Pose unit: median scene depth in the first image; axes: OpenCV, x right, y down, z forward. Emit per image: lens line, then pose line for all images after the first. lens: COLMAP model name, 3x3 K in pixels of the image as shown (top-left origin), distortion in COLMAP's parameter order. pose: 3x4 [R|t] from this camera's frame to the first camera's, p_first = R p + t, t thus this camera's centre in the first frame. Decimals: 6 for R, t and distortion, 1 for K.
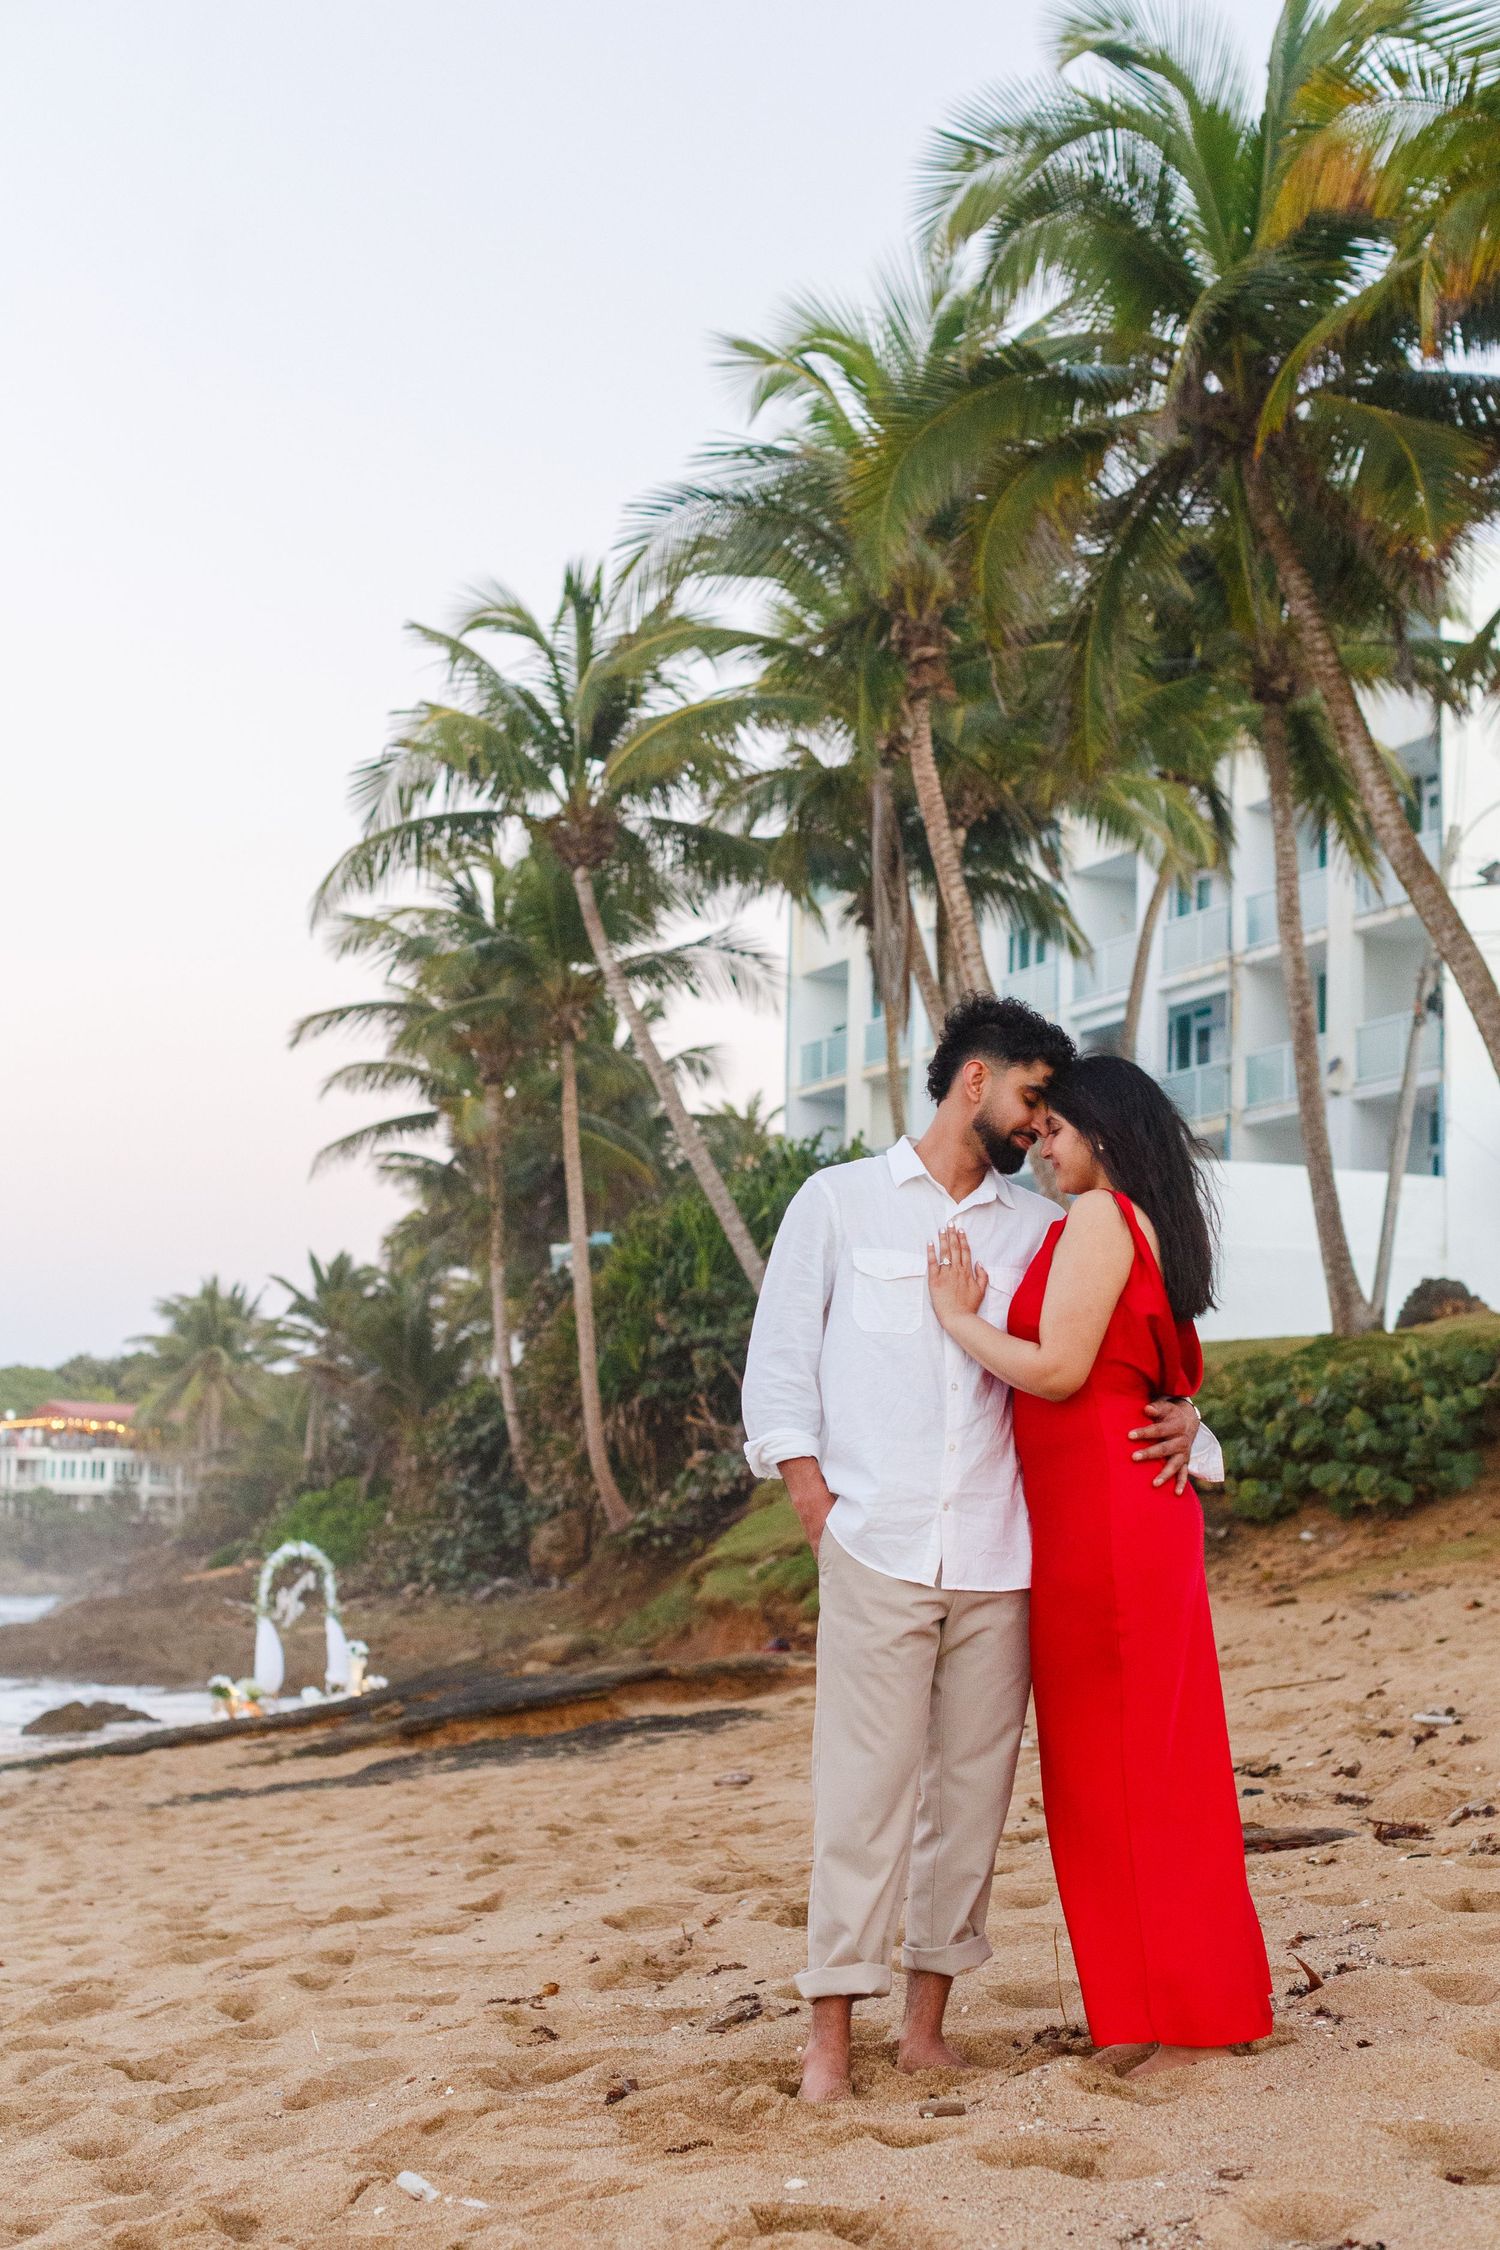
lens RADIAL K [[3351.3, 0, 742.2], [0, 3351.3, 1126.4], [0, 0, 1]] dist [0.047846, 0.000000]
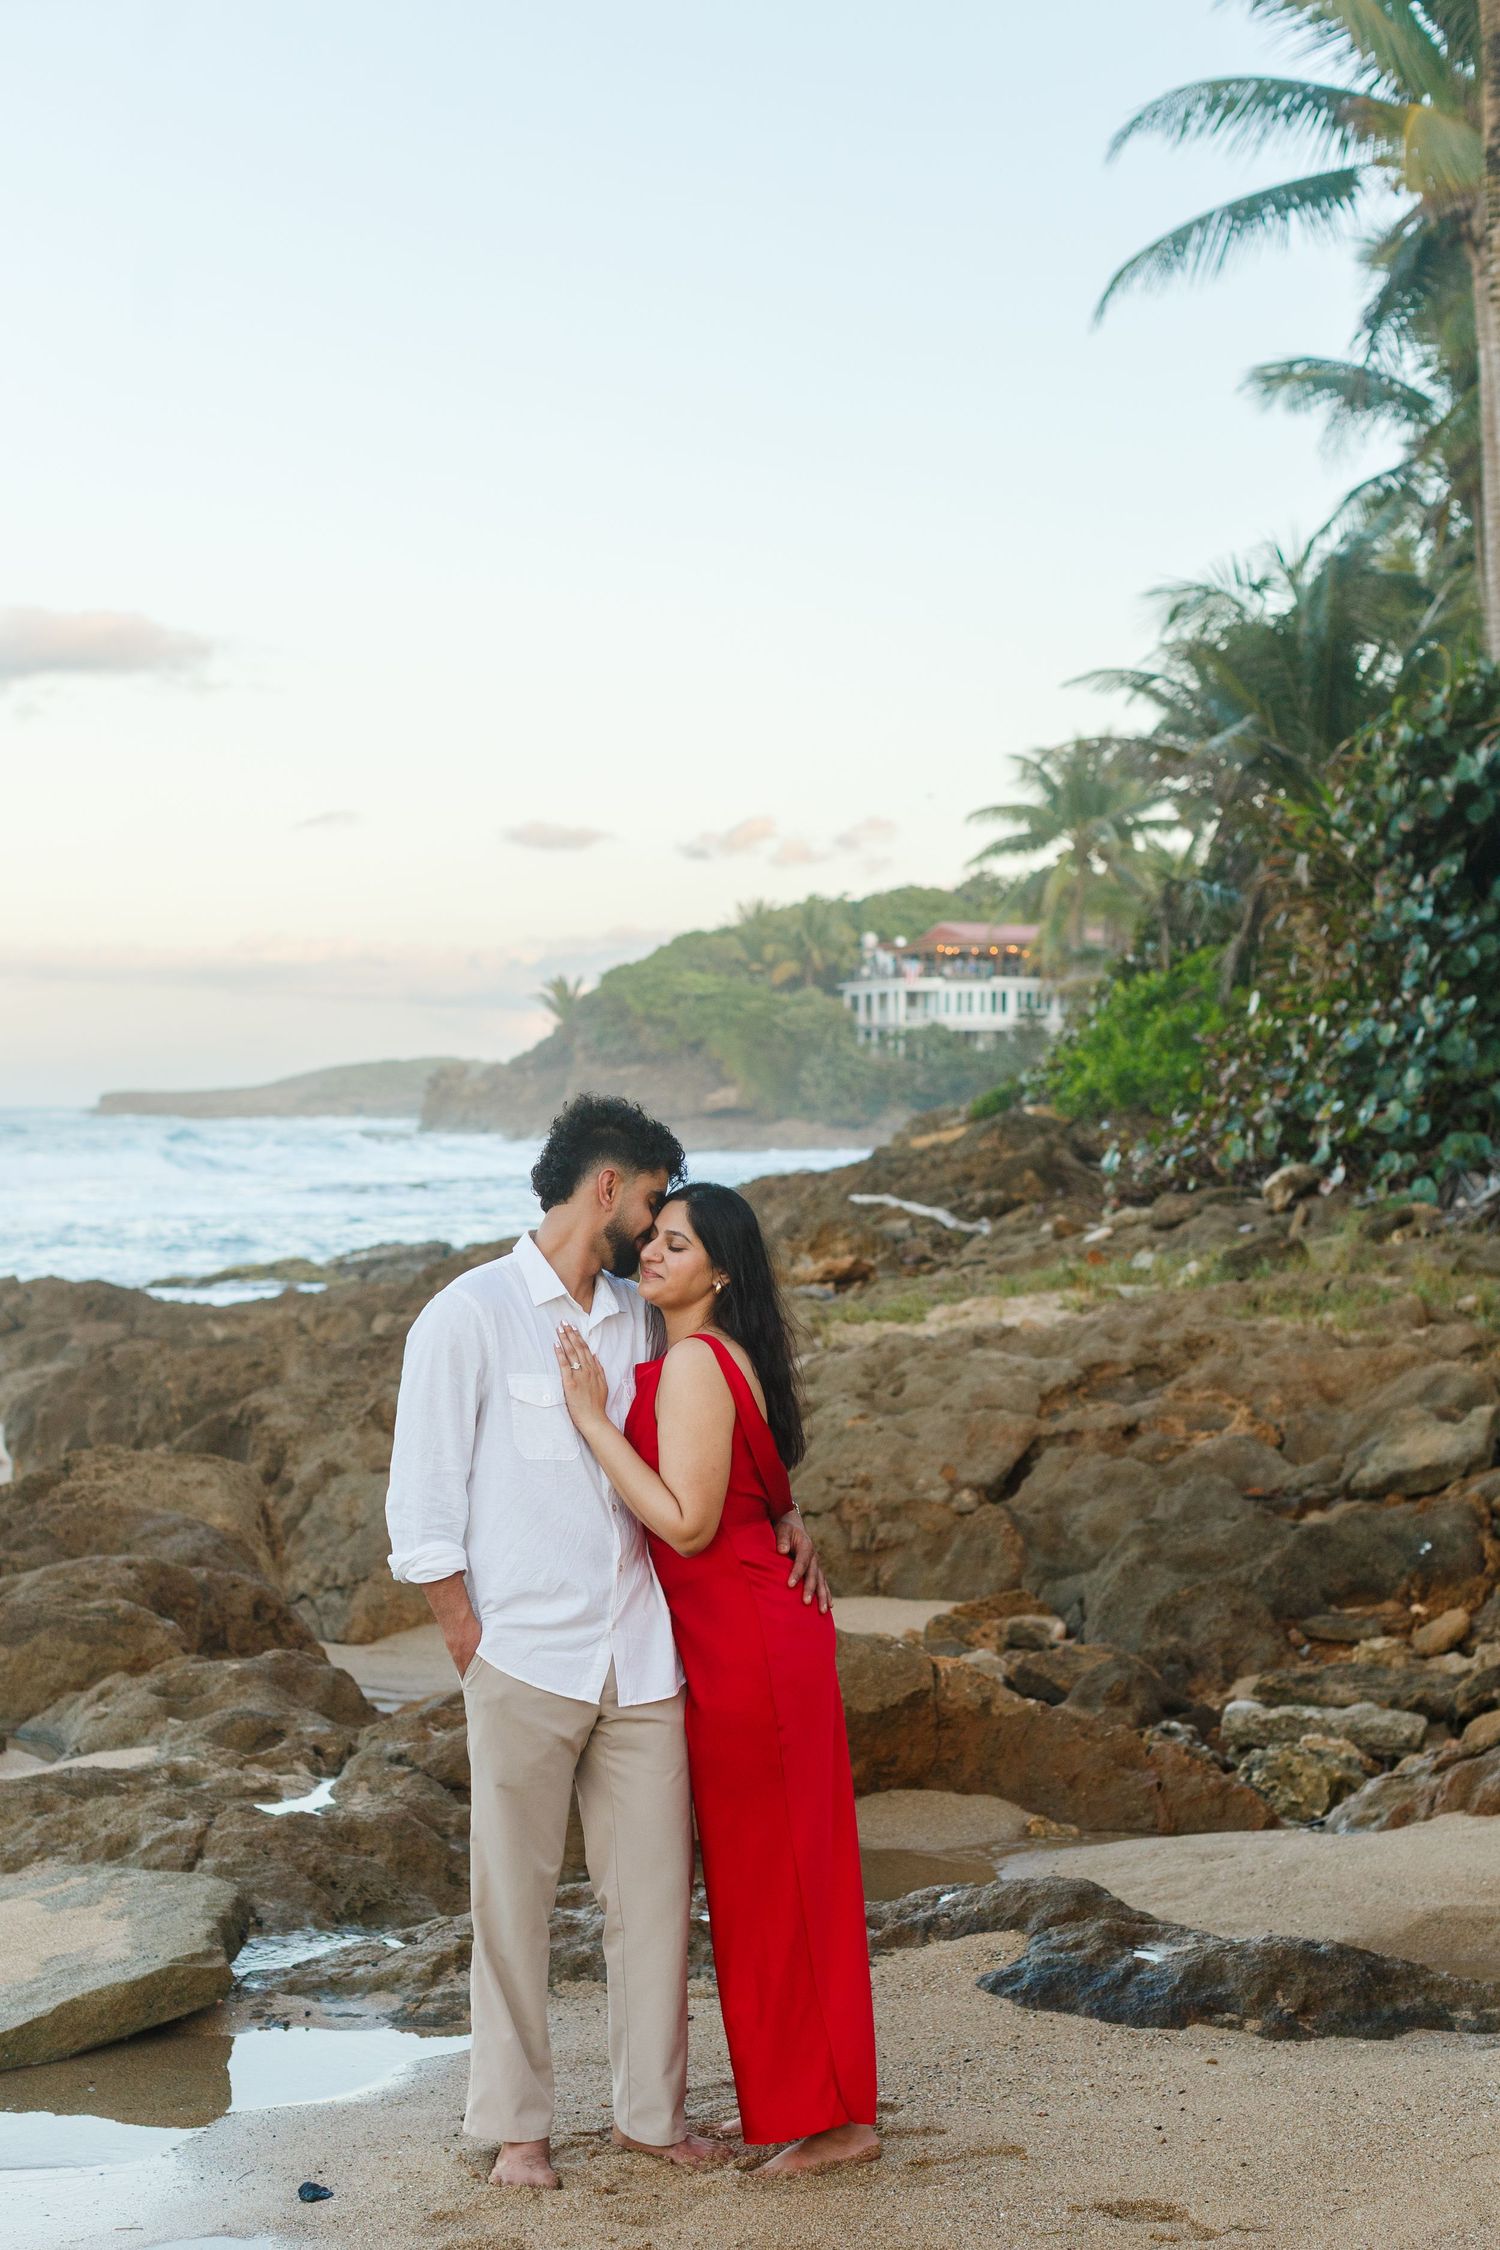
lens RADIAL K [[3351.3, 0, 746.3], [0, 3351.3, 1134.7], [0, 0, 1]] dist [0.047846, 0.000000]
pose [[0.958922, -0.008738, -0.283536, -0.031659], [0.047359, 0.990429, 0.129645, 0.051713], [0.279689, -0.137748, 0.950158, 0.397529]]
